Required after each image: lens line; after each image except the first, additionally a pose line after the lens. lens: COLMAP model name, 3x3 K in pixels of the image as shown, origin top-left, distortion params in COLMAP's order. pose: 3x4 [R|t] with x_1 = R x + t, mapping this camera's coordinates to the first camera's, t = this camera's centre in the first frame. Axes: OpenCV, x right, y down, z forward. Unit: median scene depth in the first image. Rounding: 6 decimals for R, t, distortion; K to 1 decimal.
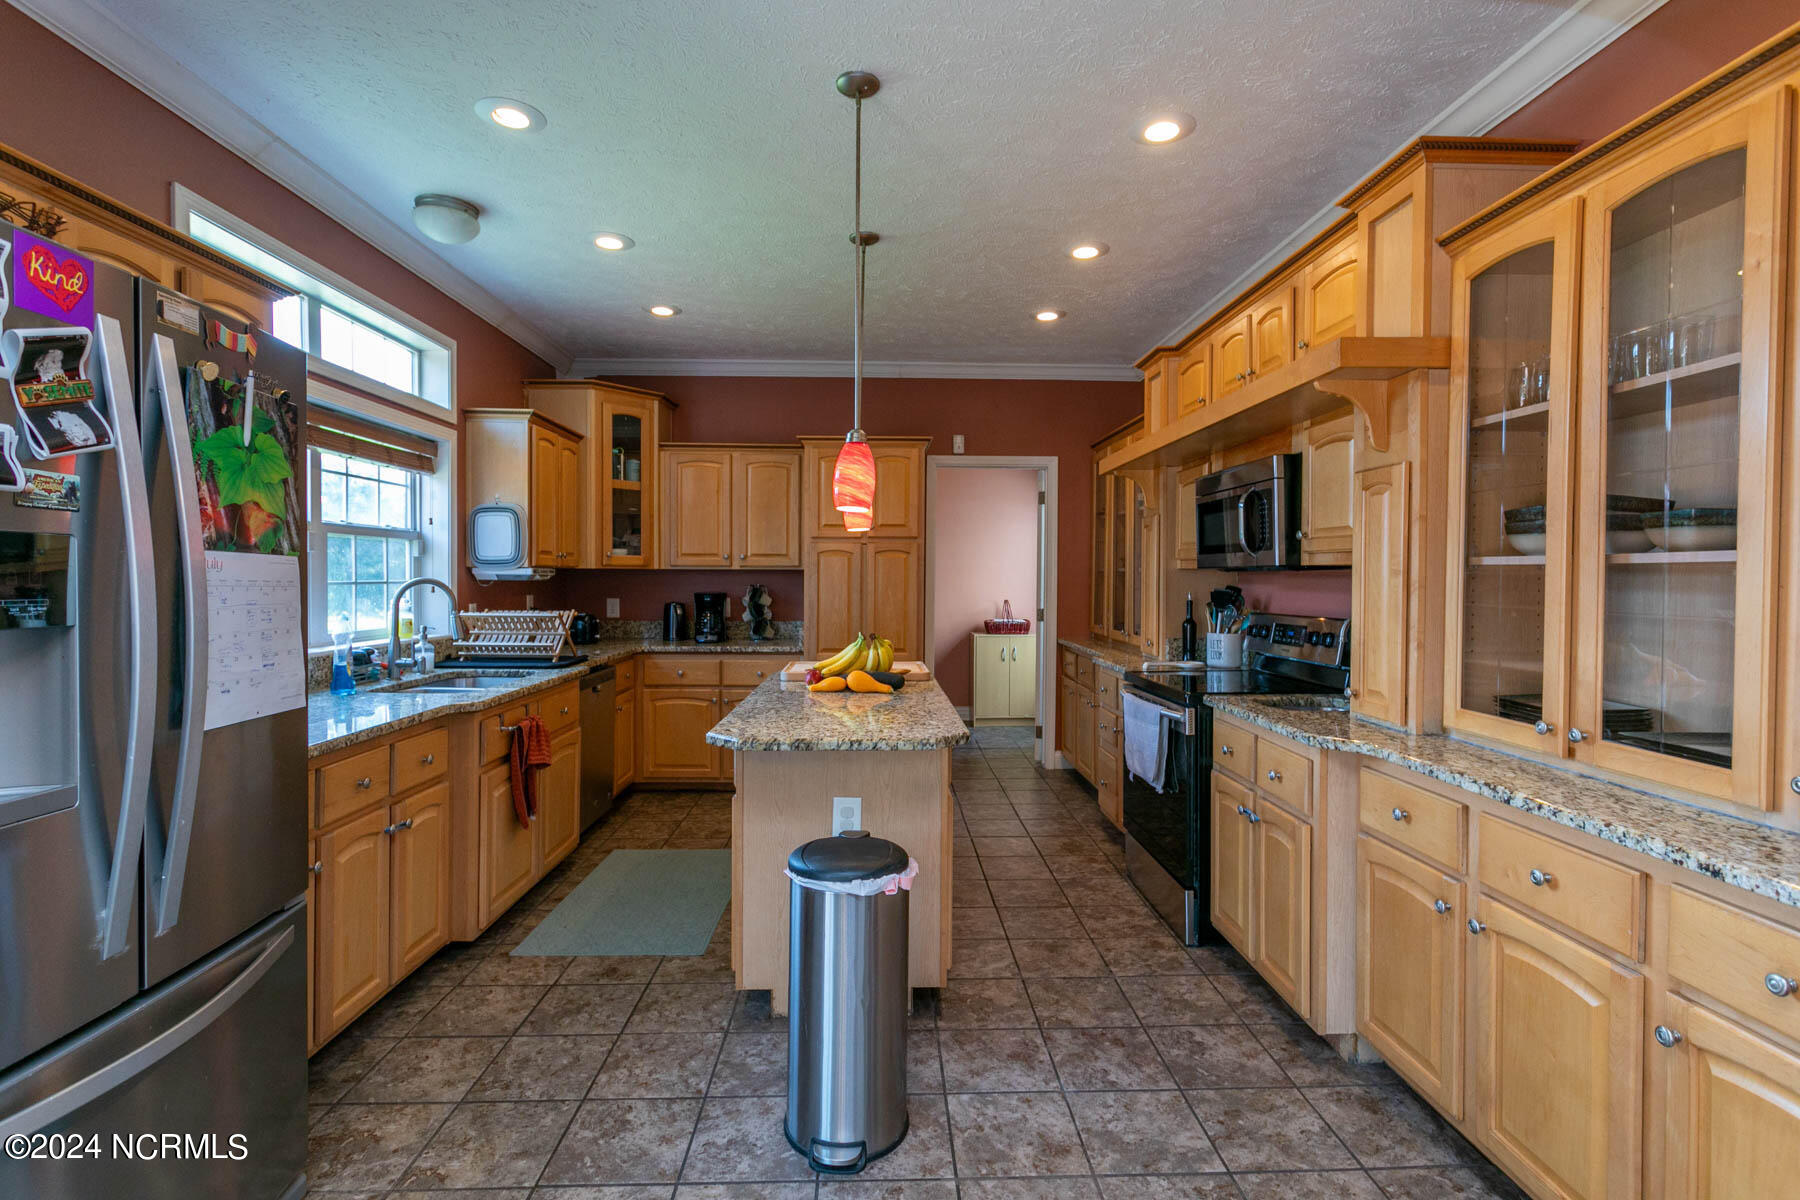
lens RADIAL K [[853.1, 0, 906.6], [0, 853.1, 591.6], [0, 0, 1]] dist [0.000648, 0.000384]
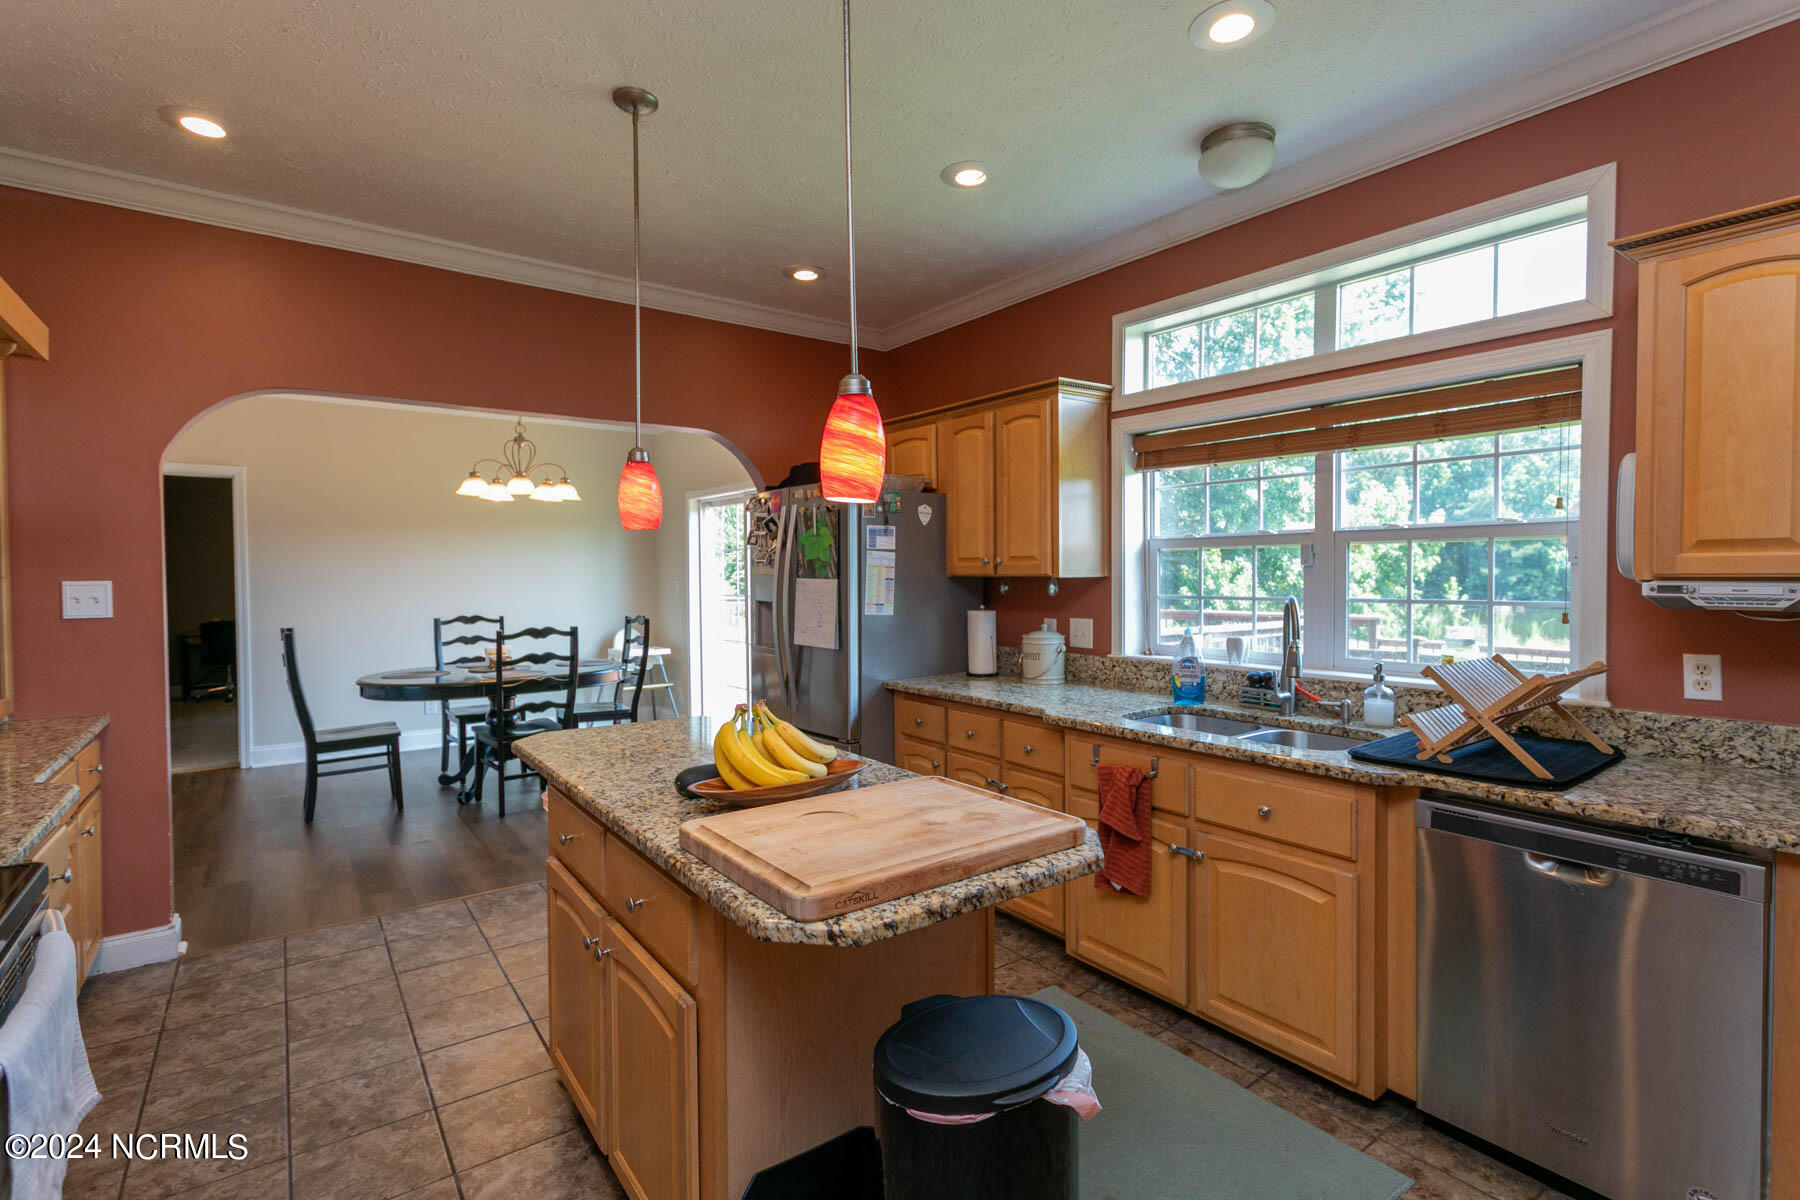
lens RADIAL K [[853.1, 0, 906.6], [0, 853.1, 591.6], [0, 0, 1]] dist [0.000648, 0.000384]
pose [[-0.824885, 0.010559, -0.565202, 0.195711], [-0.010287, 0.999380, 0.033684, -0.046180], [0.565207, 0.033600, -0.824265, 1.568108]]
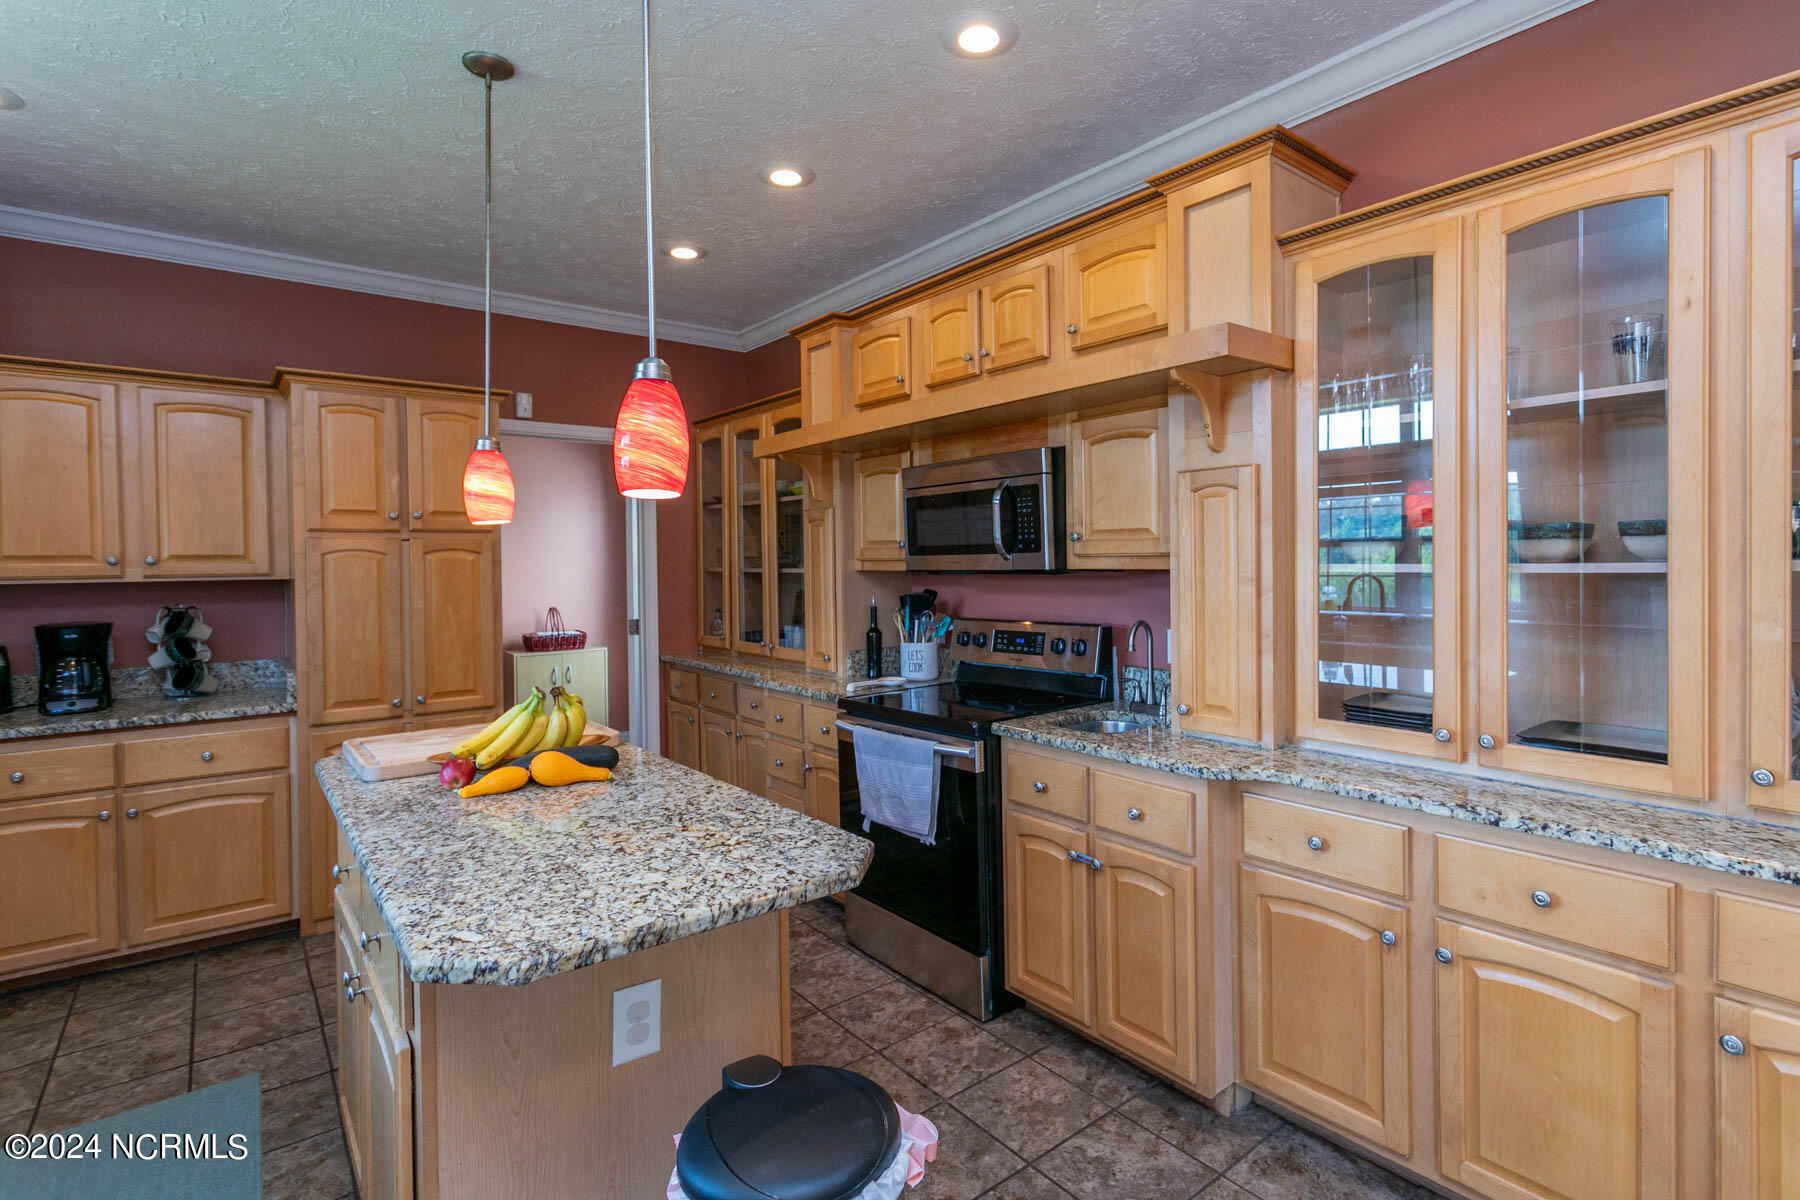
lens RADIAL K [[874.5, 0, 934.9], [0, 874.5, 574.1], [0, 0, 1]] dist [0.002386, 0.000033]
pose [[0.796859, -0.022320, 0.603753, -0.216410], [0.027060, 0.999633, 0.001241, -0.029697], [-0.603559, 0.015349, 0.797171, 0.324893]]
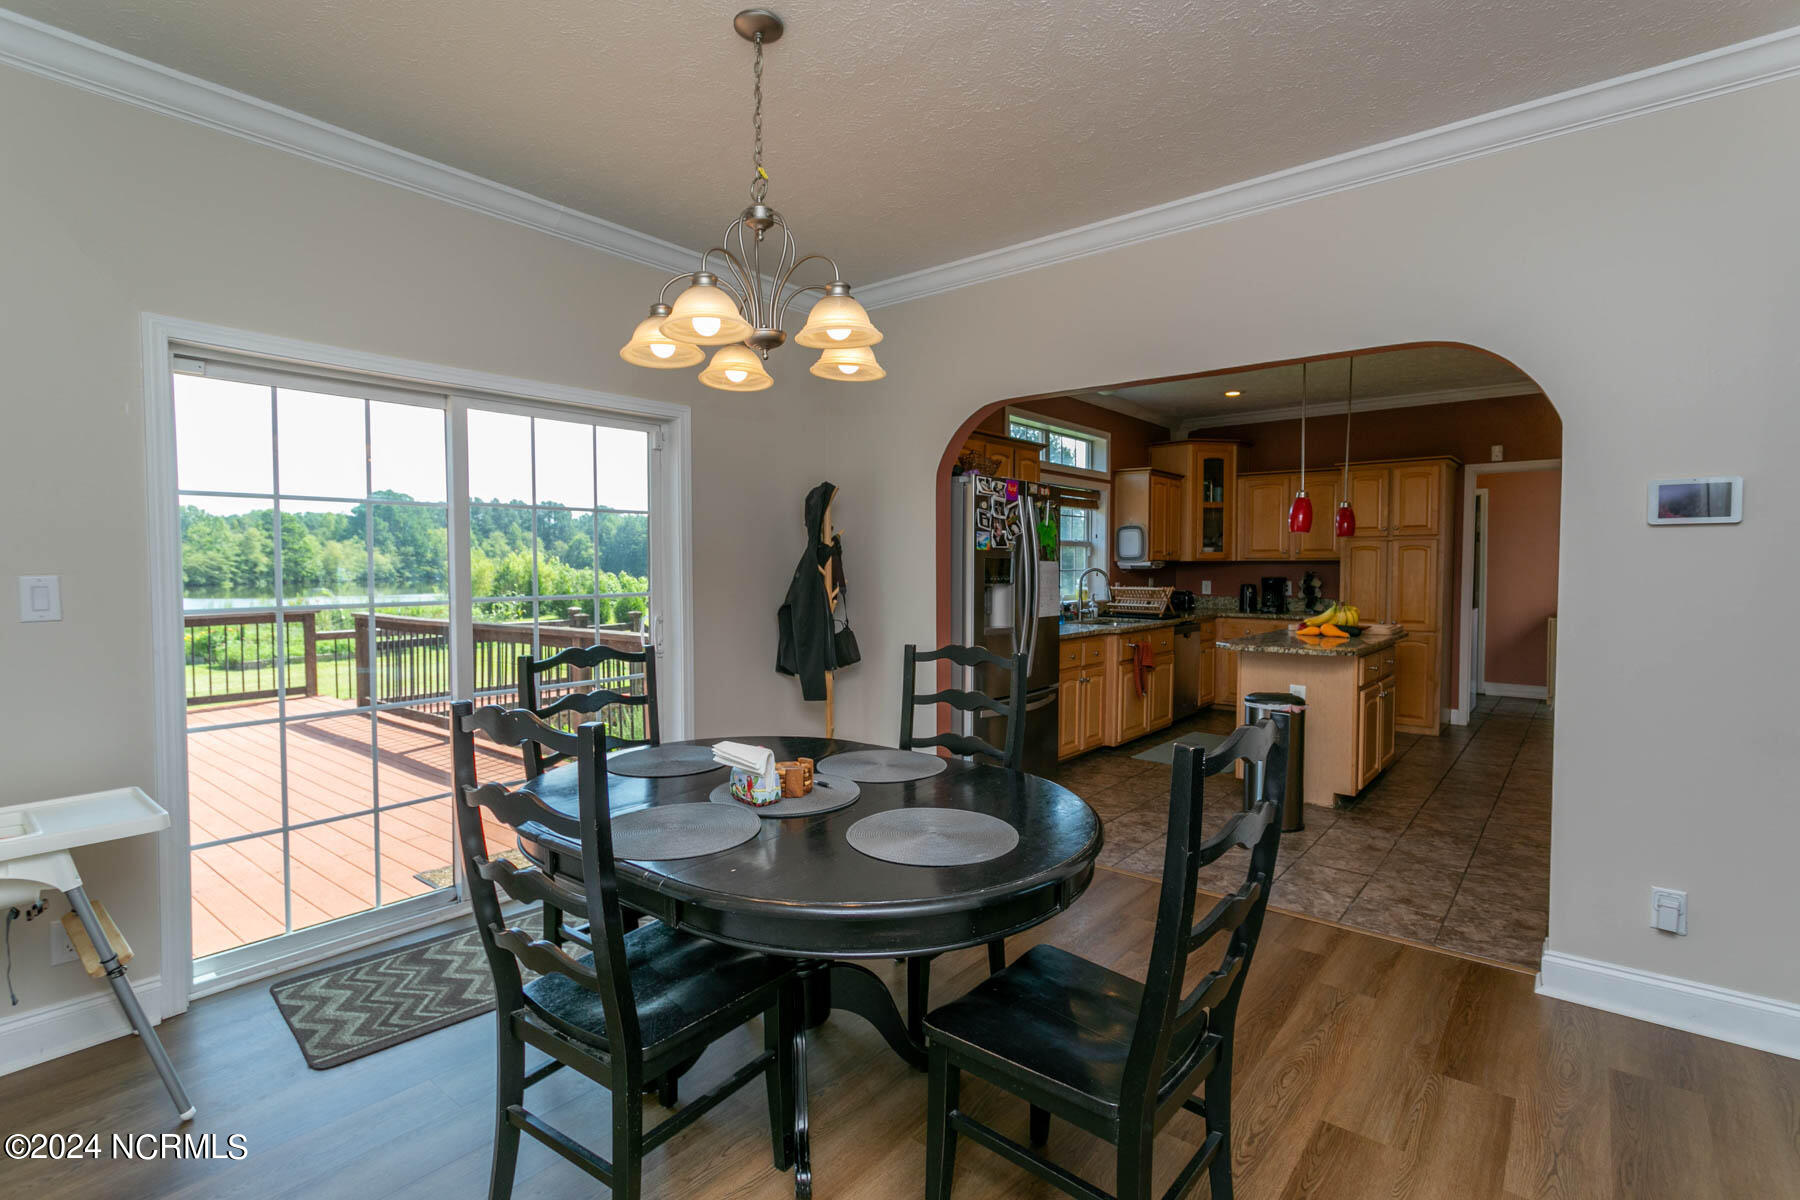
lens RADIAL K [[853.1, 0, 906.6], [0, 853.1, 591.6], [0, 0, 1]] dist [0.000648, 0.000384]
pose [[0.753436, 0.017038, -0.657301, 0.412866], [-0.006689, 0.999811, 0.018248, 0.005319], [0.657487, -0.009352, 0.753408, -0.786527]]
